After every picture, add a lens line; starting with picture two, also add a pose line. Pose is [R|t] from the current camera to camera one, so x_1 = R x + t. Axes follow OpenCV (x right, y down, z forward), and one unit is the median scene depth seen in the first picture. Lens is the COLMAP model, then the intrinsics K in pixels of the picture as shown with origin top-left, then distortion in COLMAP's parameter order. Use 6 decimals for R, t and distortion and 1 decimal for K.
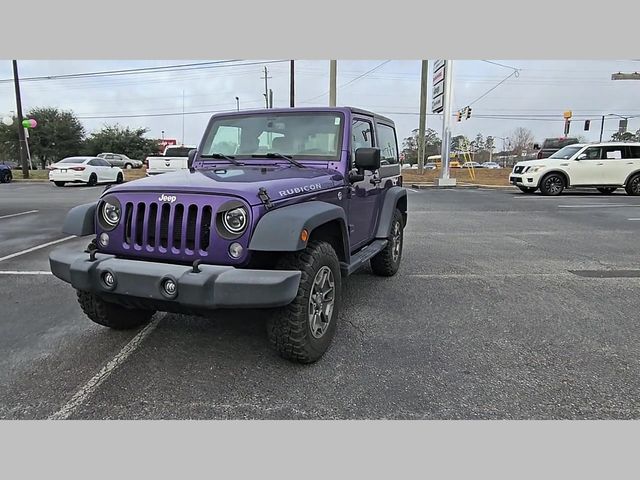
lens RADIAL K [[436.7, 0, 312.6], [0, 436.7, 236.2], [0, 0, 1]] dist [0.002348, -0.003808]
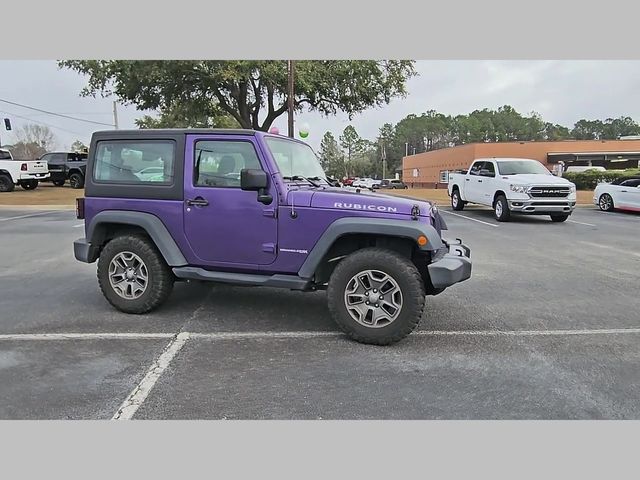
lens RADIAL K [[435.7, 0, 311.1], [0, 435.7, 239.3], [0, 0, 1]] dist [0.003904, -0.000344]
pose [[-0.057356, -0.131403, 0.989668, -1.386697], [0.153987, 0.978273, 0.138814, -0.198915], [-0.986407, 0.160358, -0.035875, 1.138848]]
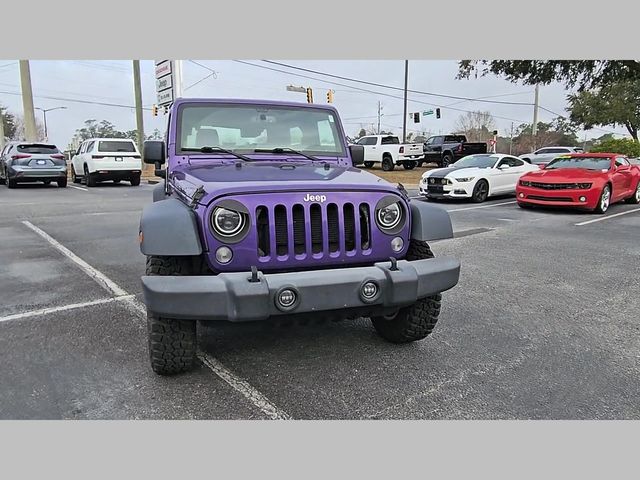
lens RADIAL K [[436.7, 0, 312.6], [0, 436.7, 236.2], [0, 0, 1]] dist [0.002348, -0.003808]
pose [[0.765692, -0.104538, 0.634656, -0.693942], [0.097145, 0.994181, 0.046555, -0.038822], [-0.635829, 0.026007, 0.771392, 0.238475]]
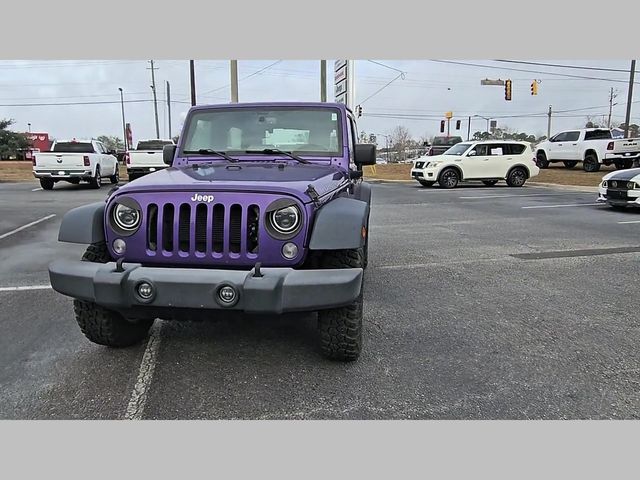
lens RADIAL K [[435.7, 0, 311.1], [0, 435.7, 239.3], [0, 0, 1]] dist [0.003904, -0.000344]
pose [[0.970483, -0.045250, 0.236887, -0.252395], [0.041525, 0.998923, 0.020694, -0.007723], [-0.237569, -0.010247, 0.971317, 0.045556]]
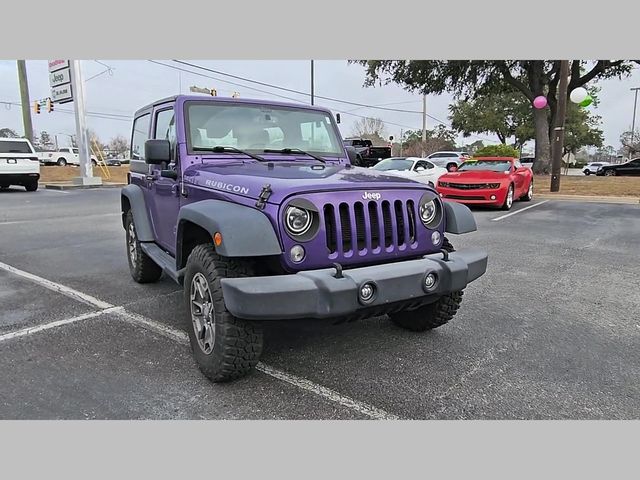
lens RADIAL K [[435.7, 0, 311.1], [0, 435.7, 239.3], [0, 0, 1]] dist [0.003904, -0.000344]
pose [[0.602936, -0.129550, 0.787200, -0.878389], [0.121005, 0.990162, 0.070270, -0.057604], [-0.788559, 0.052887, 0.612681, 0.407590]]
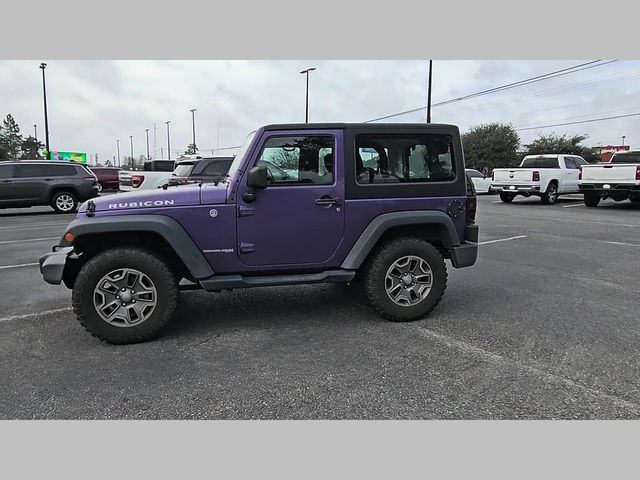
lens RADIAL K [[436.7, 0, 312.6], [0, 436.7, 236.2], [0, 0, 1]] dist [0.002348, -0.003808]
pose [[0.568461, 0.112251, -0.815017, 1.024802], [-0.130504, 0.990409, 0.045383, -0.112224], [0.812294, 0.080564, 0.577657, 0.568914]]
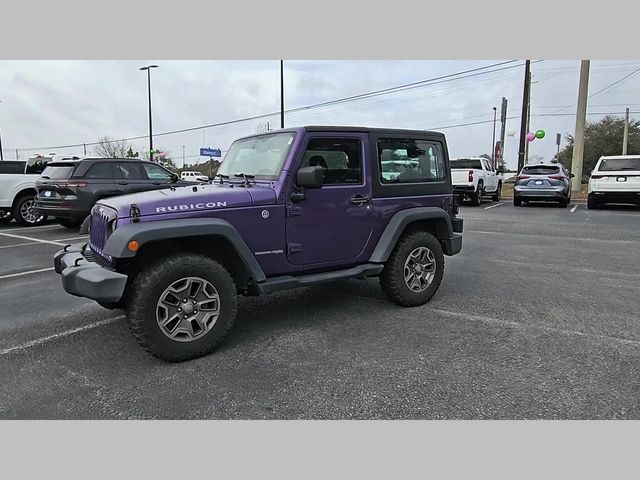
lens RADIAL K [[436.7, 0, 312.6], [0, 436.7, 236.2], [0, 0, 1]] dist [0.002348, -0.003808]
pose [[0.831437, 0.069883, -0.551207, 0.701037], [-0.086867, 0.996209, -0.004728, -0.043769], [0.548787, 0.051813, 0.834355, 0.196300]]
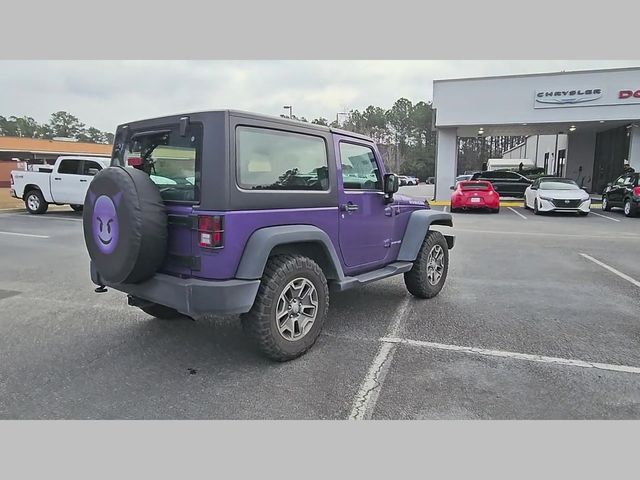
lens RADIAL K [[436.7, 0, 312.6], [0, 436.7, 236.2], [0, 0, 1]] dist [0.002348, -0.003808]
pose [[-0.950623, -0.041921, 0.307505, -0.492506], [0.045664, 0.961157, 0.272197, -0.408500], [-0.306971, 0.272798, -0.911784, 2.393264]]
